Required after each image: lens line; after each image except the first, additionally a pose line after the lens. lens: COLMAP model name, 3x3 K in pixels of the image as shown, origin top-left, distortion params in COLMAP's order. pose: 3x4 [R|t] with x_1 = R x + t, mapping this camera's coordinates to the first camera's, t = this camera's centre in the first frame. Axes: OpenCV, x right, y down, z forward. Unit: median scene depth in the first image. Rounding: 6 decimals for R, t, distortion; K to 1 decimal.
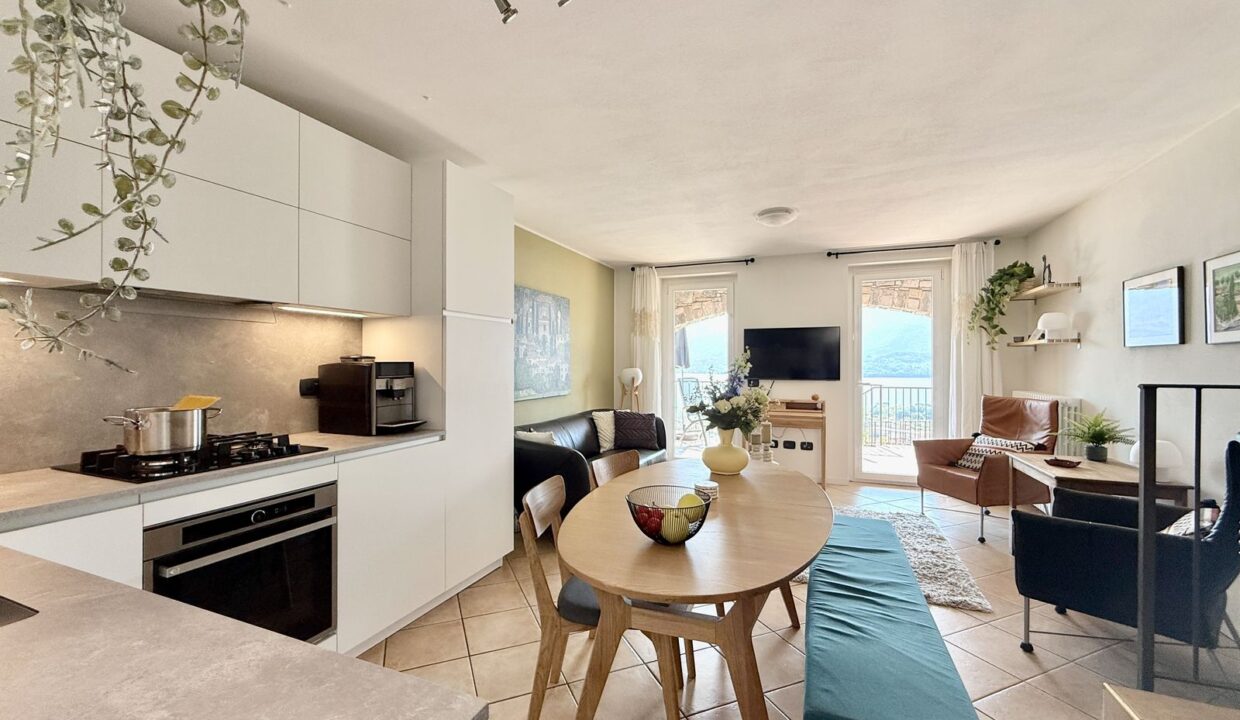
lens RADIAL K [[497.2, 0, 617.9], [0, 497.2, 360.6], [0, 0, 1]] dist [0.002606, 0.000155]
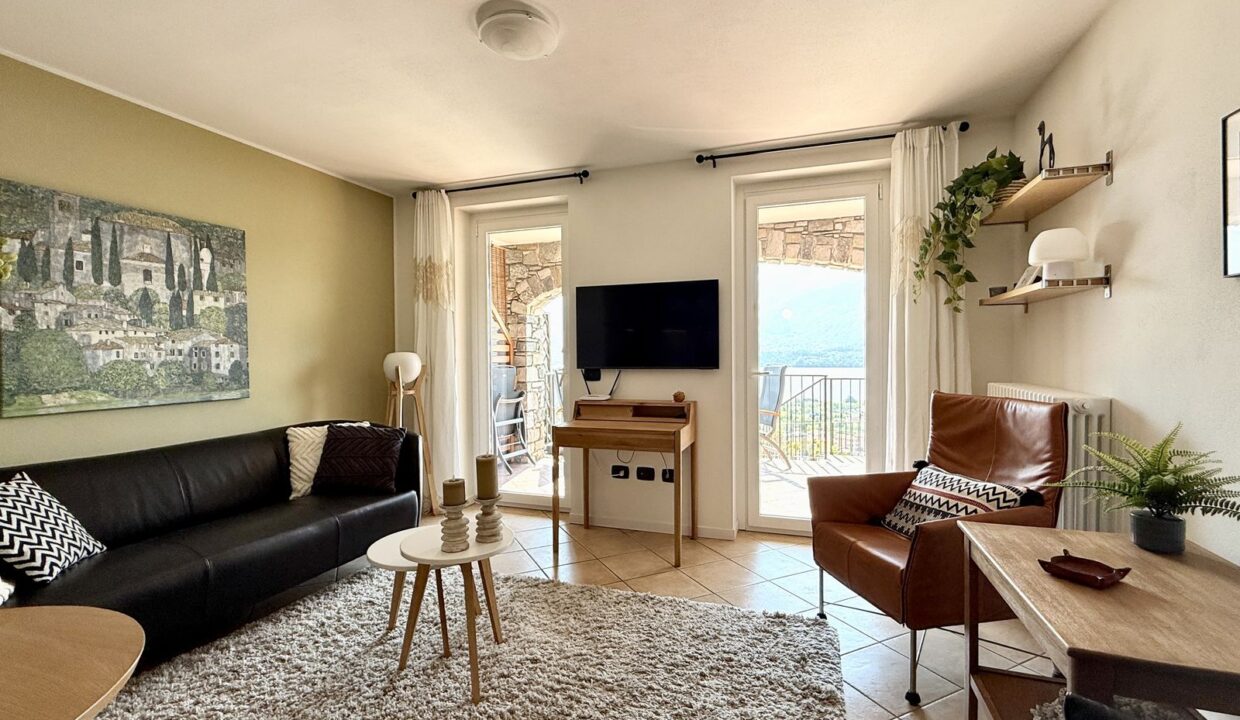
lens RADIAL K [[547.4, 0, 620.0], [0, 547.4, 360.0], [0, 0, 1]] dist [0.002514, 0.000452]
pose [[0.998720, -0.009527, 0.049678, 0.592329], [0.008773, 0.999843, 0.015377, 0.036688], [-0.049816, -0.014922, 0.998647, 0.685891]]
